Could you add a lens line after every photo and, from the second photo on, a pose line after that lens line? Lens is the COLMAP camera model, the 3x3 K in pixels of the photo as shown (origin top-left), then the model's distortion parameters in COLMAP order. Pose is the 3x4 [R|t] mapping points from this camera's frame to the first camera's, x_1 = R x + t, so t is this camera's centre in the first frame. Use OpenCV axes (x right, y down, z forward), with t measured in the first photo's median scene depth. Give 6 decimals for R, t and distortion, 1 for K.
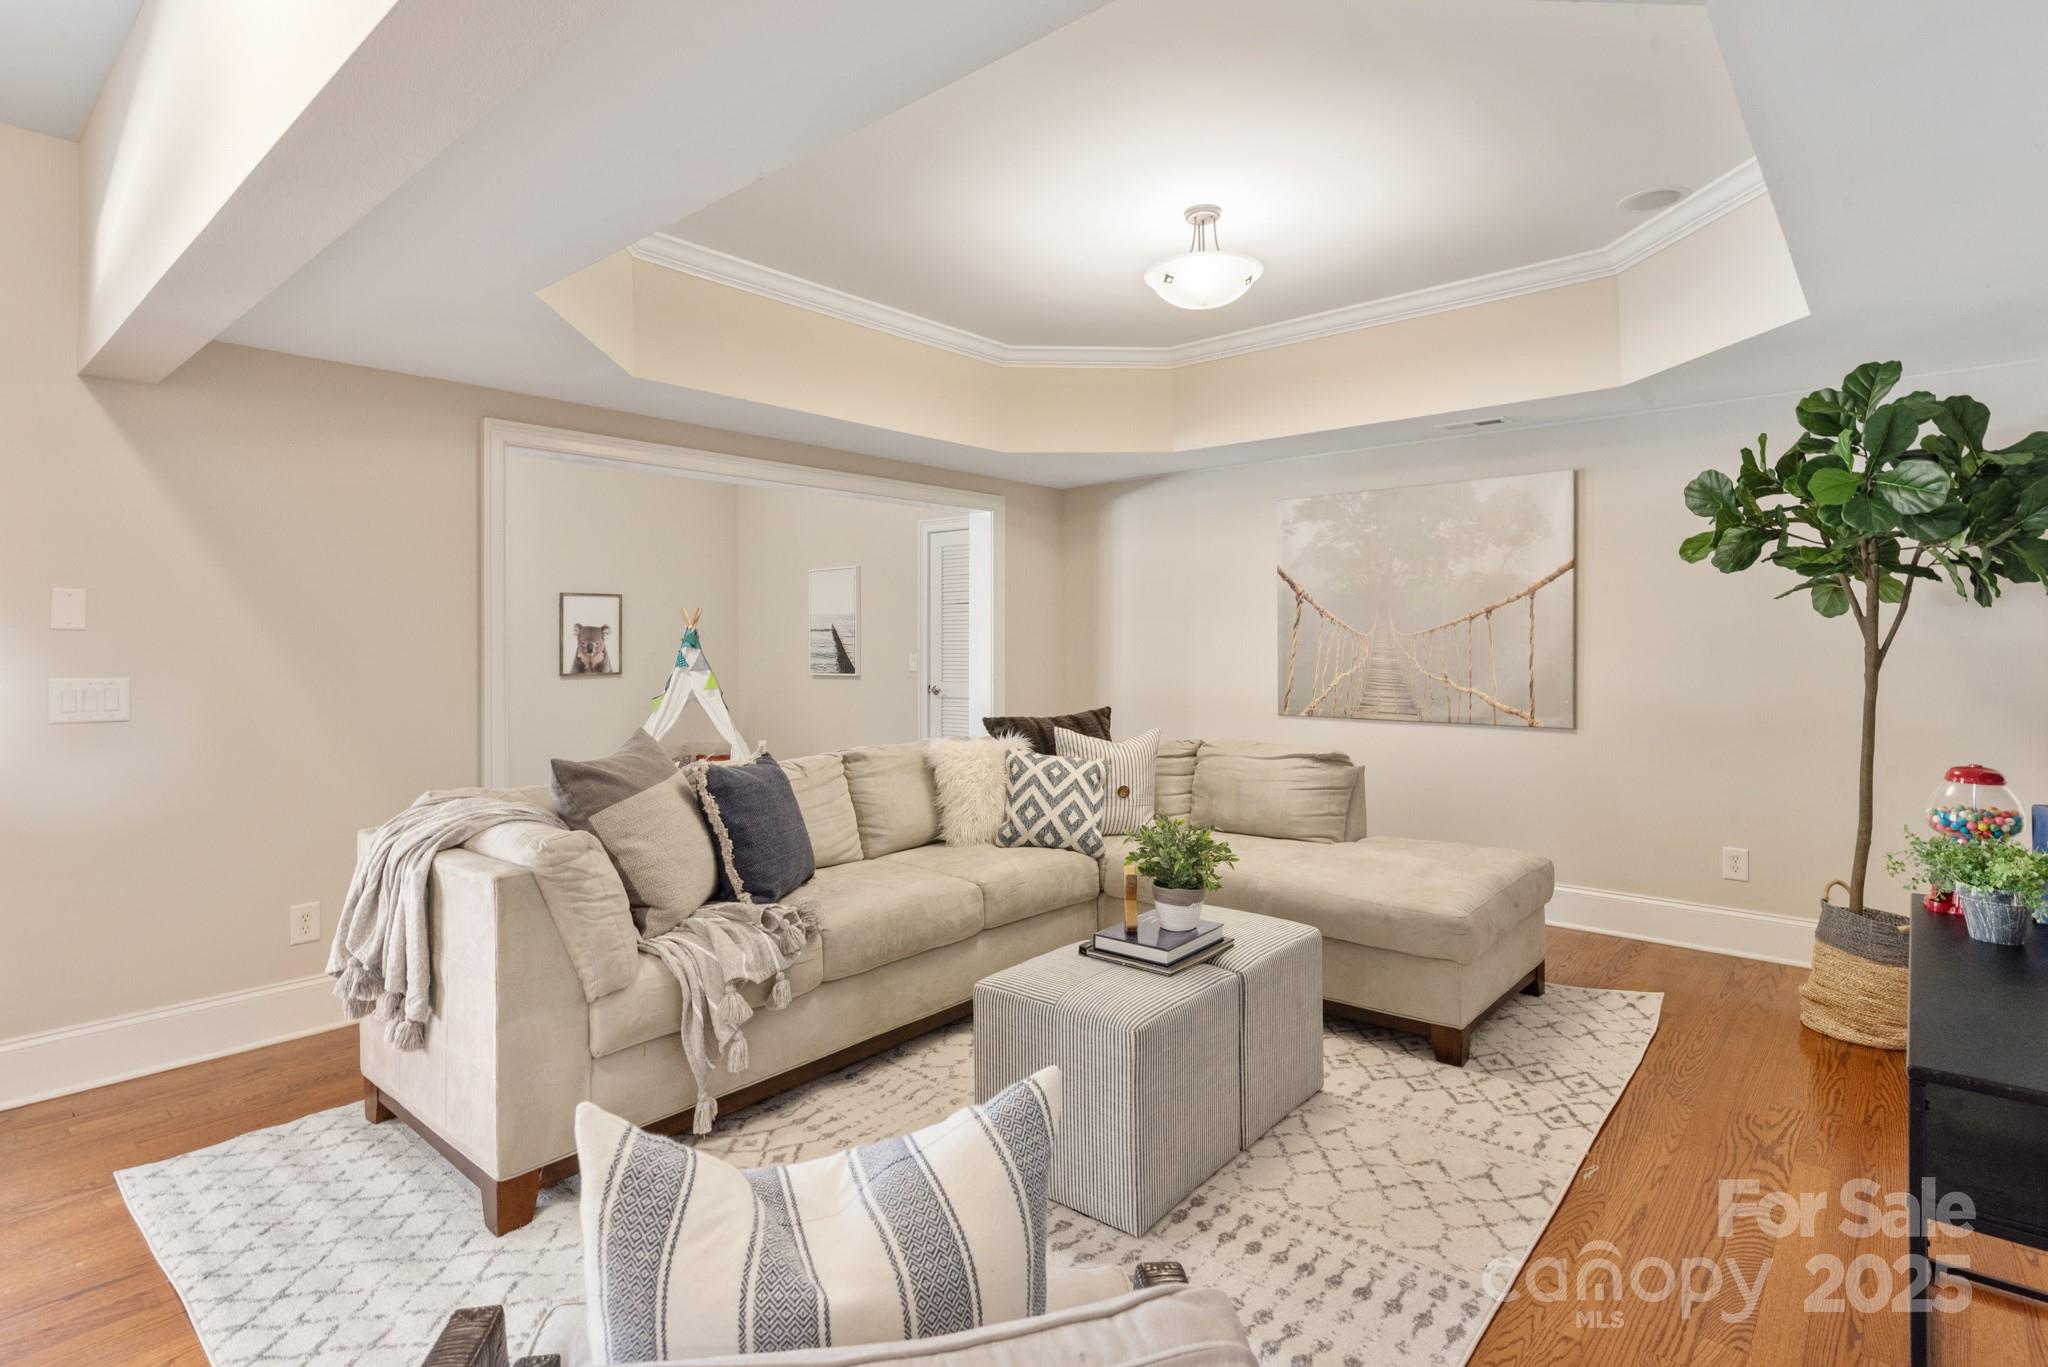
lens RADIAL K [[995.6, 0, 1035.2], [0, 995.6, 671.0], [0, 0, 1]] dist [0.003730, -0.001633]
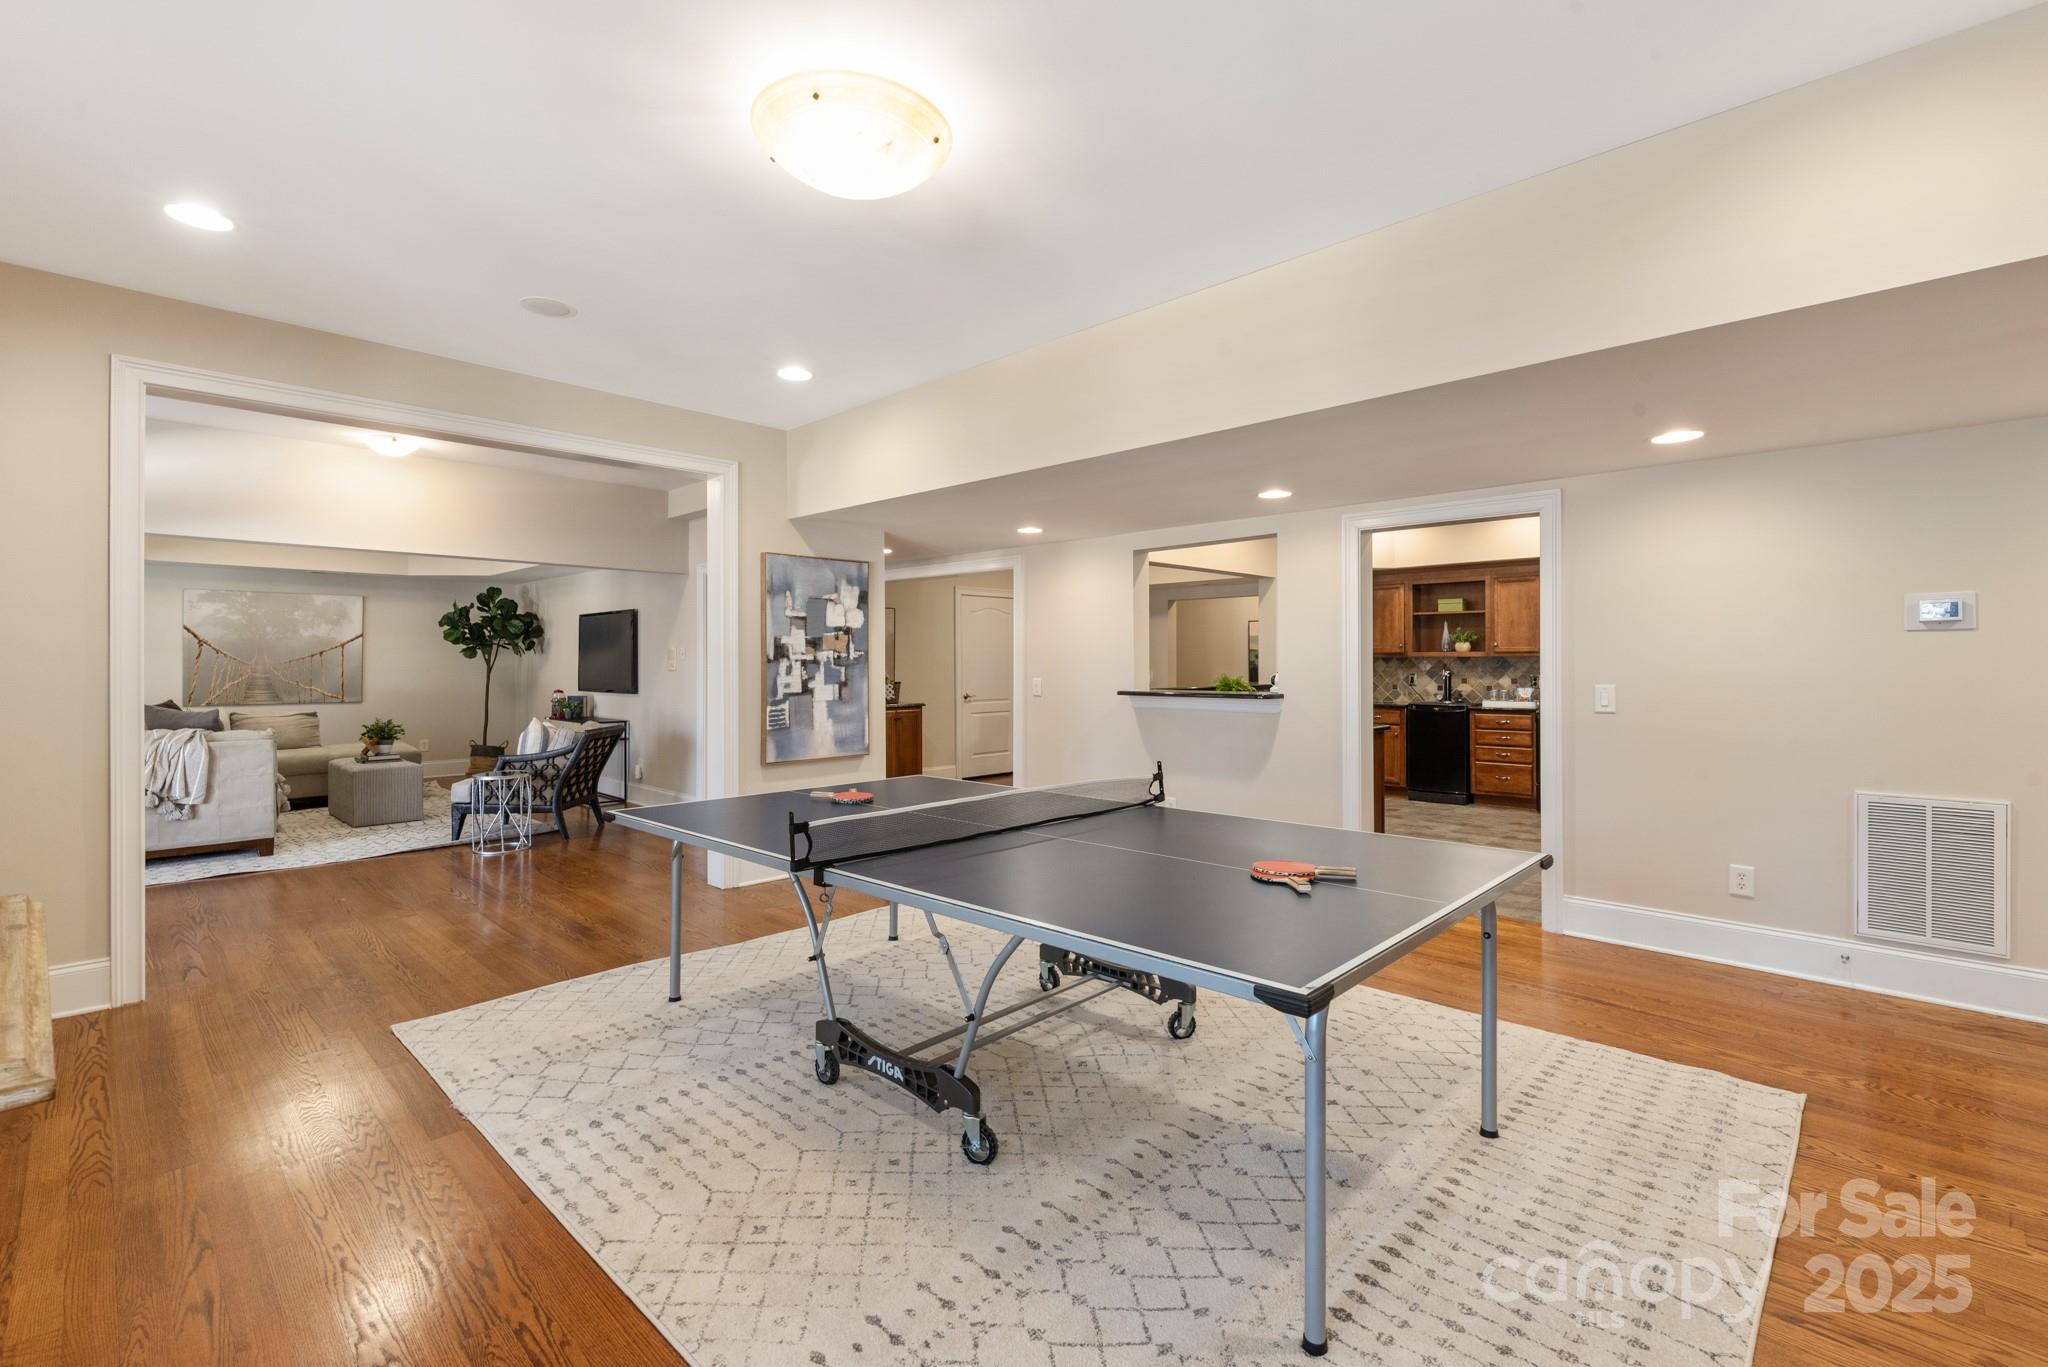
lens RADIAL K [[889.7, 0, 1035.7], [0, 889.7, 669.9], [0, 0, 1]] dist [0.004513, 0.000289]
pose [[0.049368, -0.003551, 0.998774, -1.644713], [0.032500, 0.999470, 0.001947, 0.030380], [-0.998252, 0.032364, 0.049457, -0.791532]]
